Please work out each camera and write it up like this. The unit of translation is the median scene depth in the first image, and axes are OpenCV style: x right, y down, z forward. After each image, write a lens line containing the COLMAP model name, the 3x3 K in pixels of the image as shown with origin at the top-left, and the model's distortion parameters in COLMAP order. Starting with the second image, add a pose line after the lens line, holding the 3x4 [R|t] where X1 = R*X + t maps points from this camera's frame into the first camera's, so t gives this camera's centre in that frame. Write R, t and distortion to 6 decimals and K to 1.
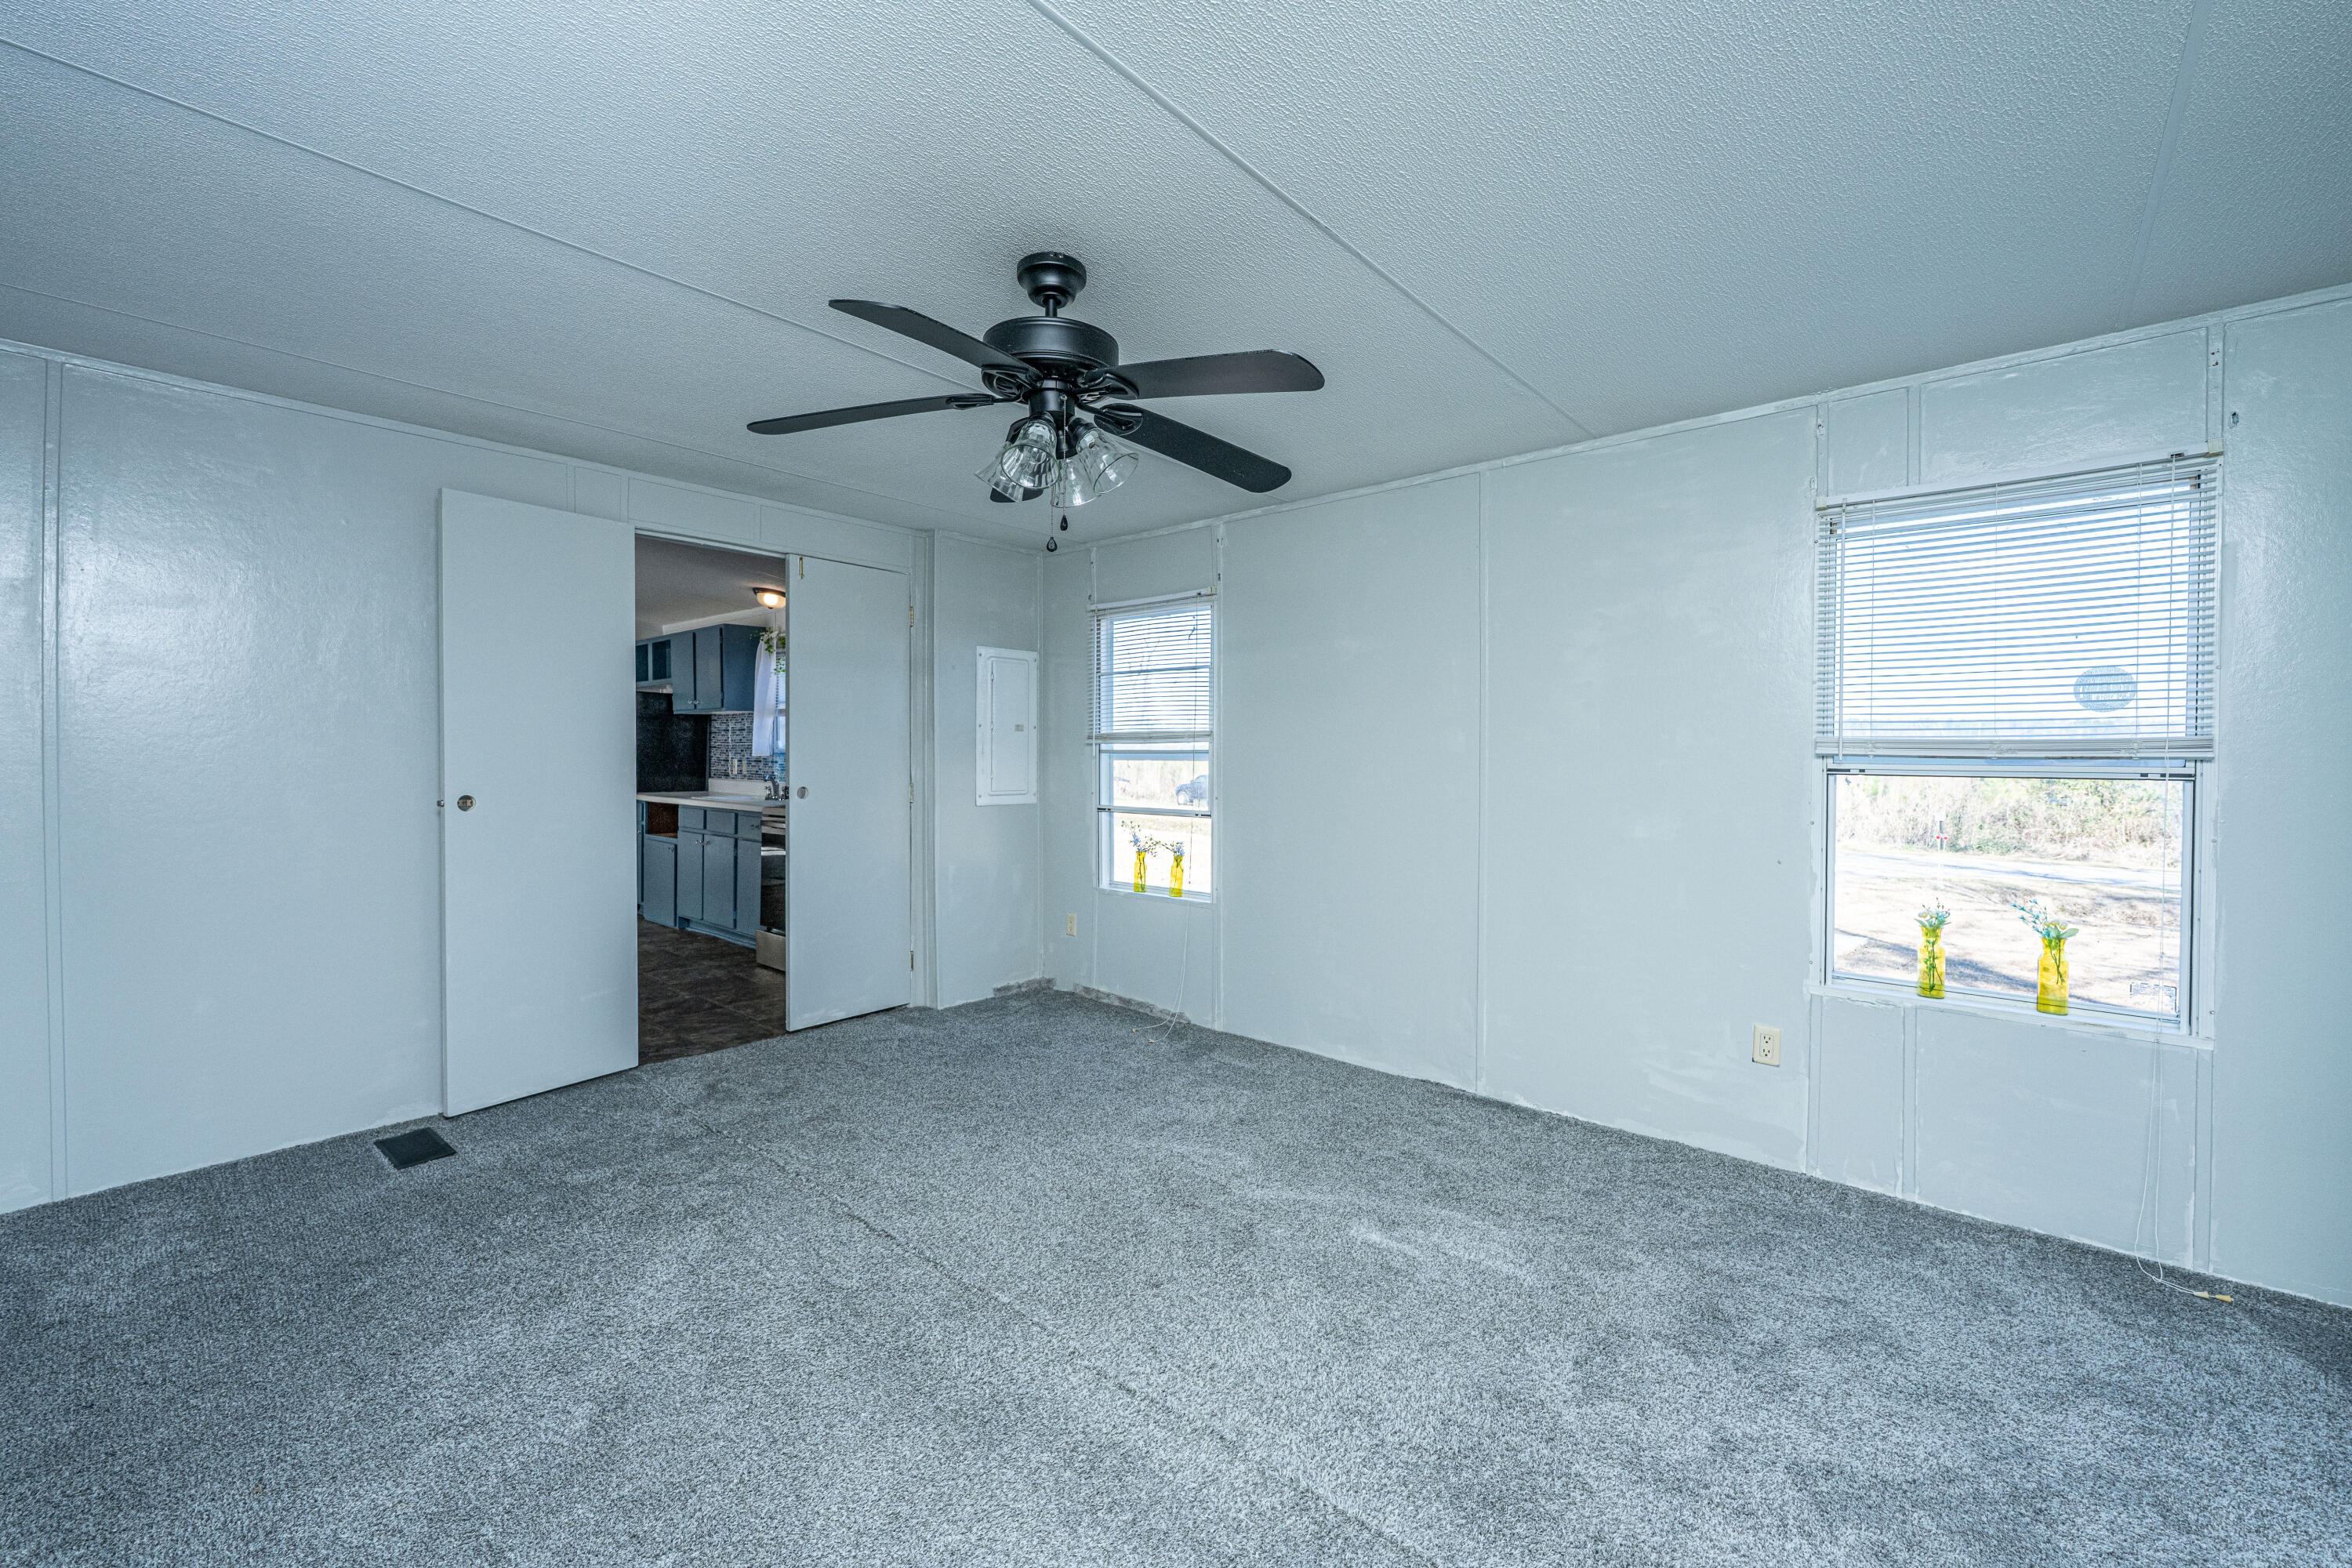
lens RADIAL K [[952.4, 0, 1178.2], [0, 952.4, 762.3], [0, 0, 1]] dist [0.000697, 0.000066]
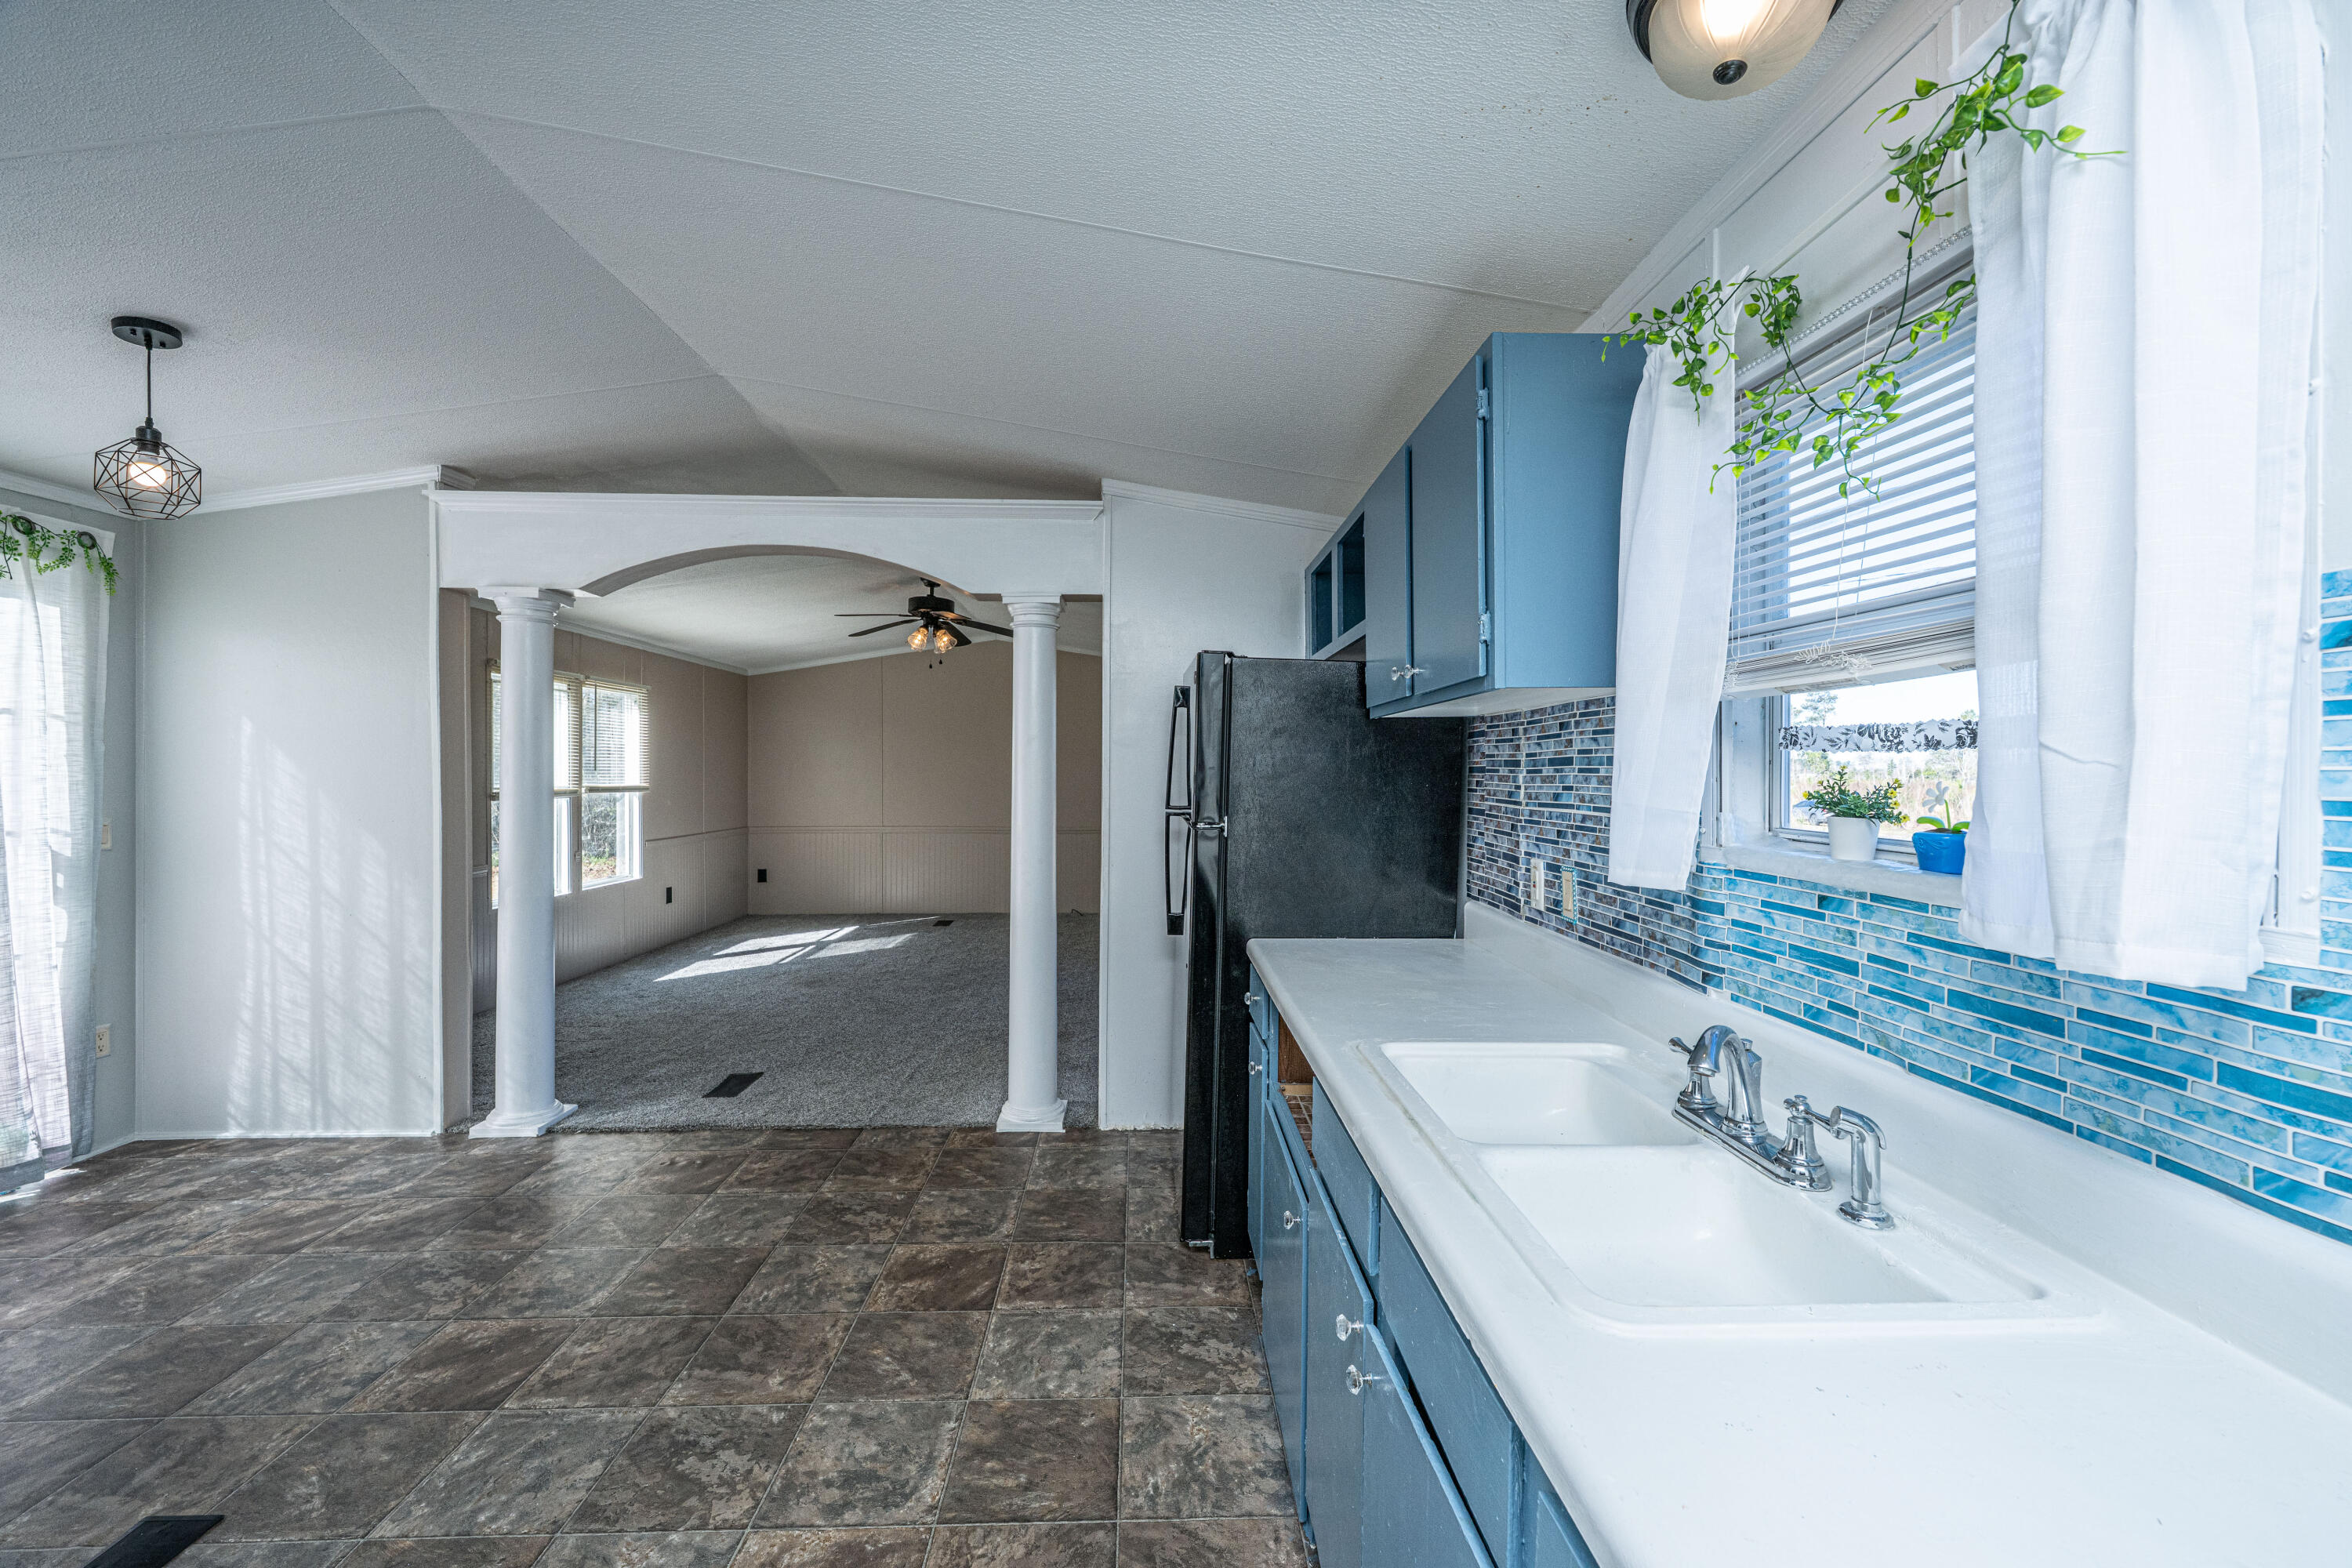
lens RADIAL K [[923.6, 0, 1187.4], [0, 923.6, 780.3], [0, 0, 1]] dist [-0.000804, -0.000151]
pose [[0.686876, 0.007658, -0.726734, -0.334876], [-0.011673, 0.999932, -0.000496, -0.027199], [0.726681, 0.008824, 0.686919, 0.730486]]
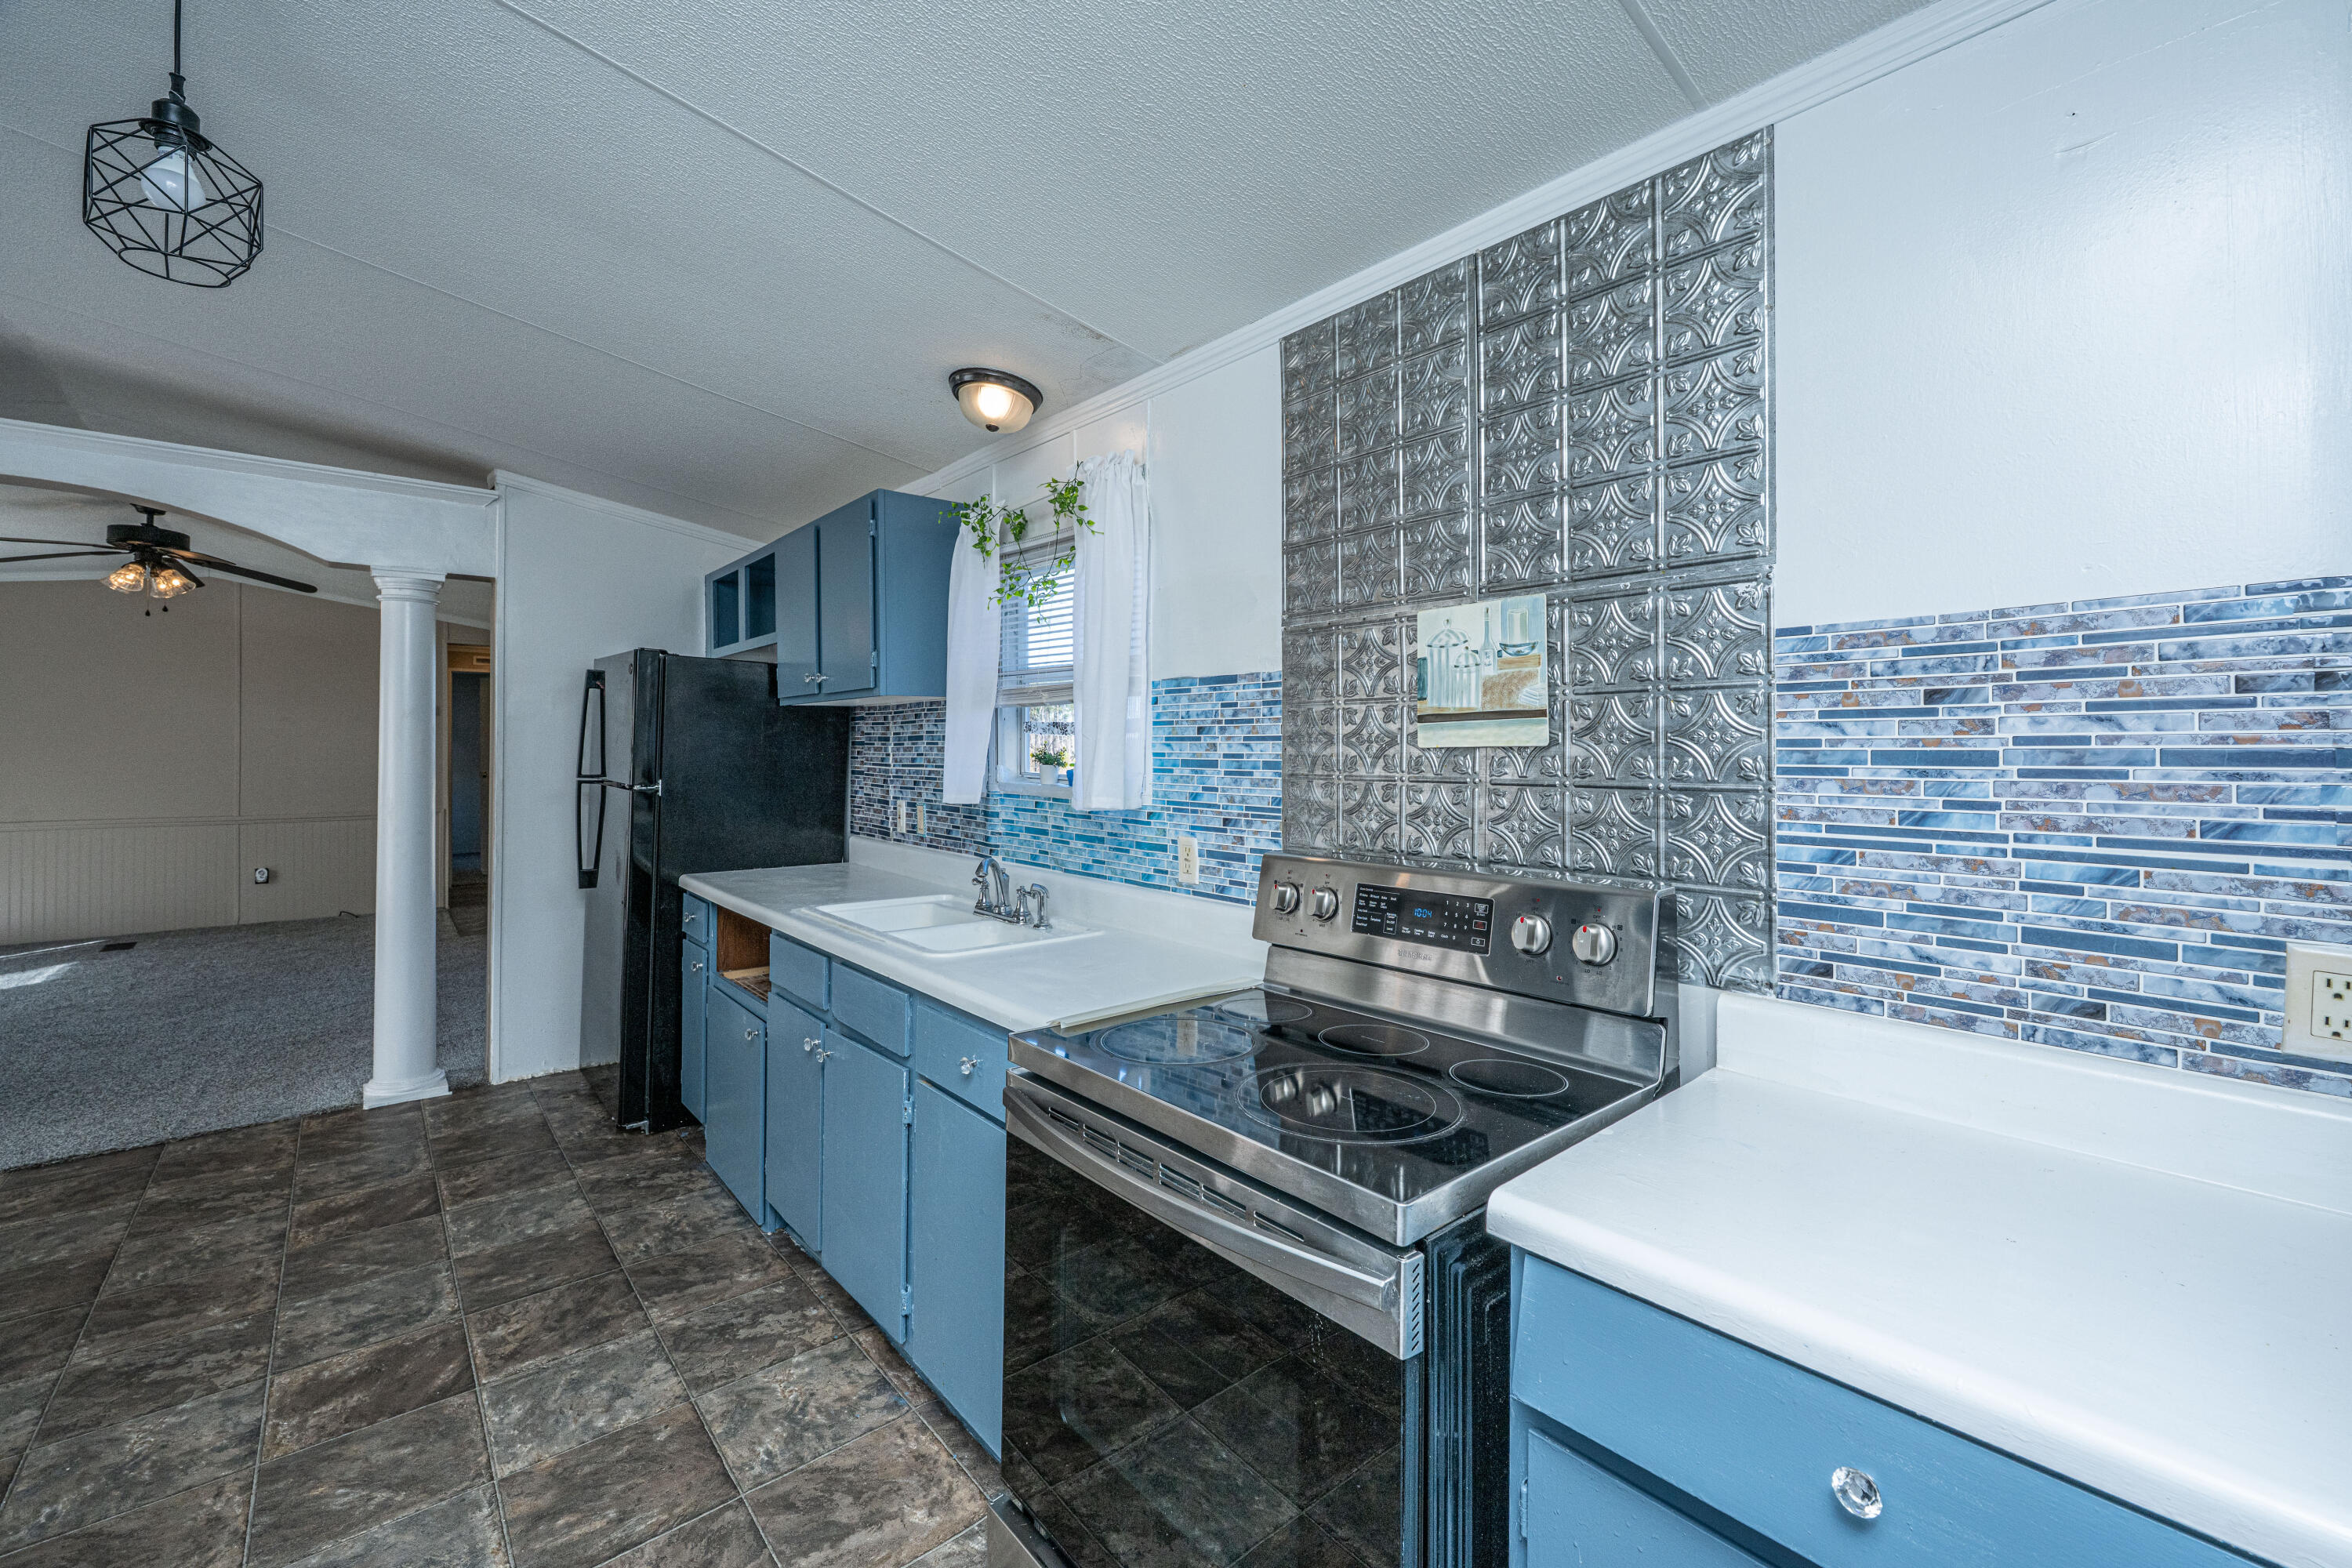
lens RADIAL K [[937.6, 0, 1184.6], [0, 937.6, 746.8], [0, 0, 1]] dist [-0.000259, -0.000141]
pose [[0.990307, 0.000394, -0.138893, -0.267200], [-0.002387, 0.999897, -0.014187, -0.023855], [0.138873, 0.014381, 0.990206, 0.570359]]
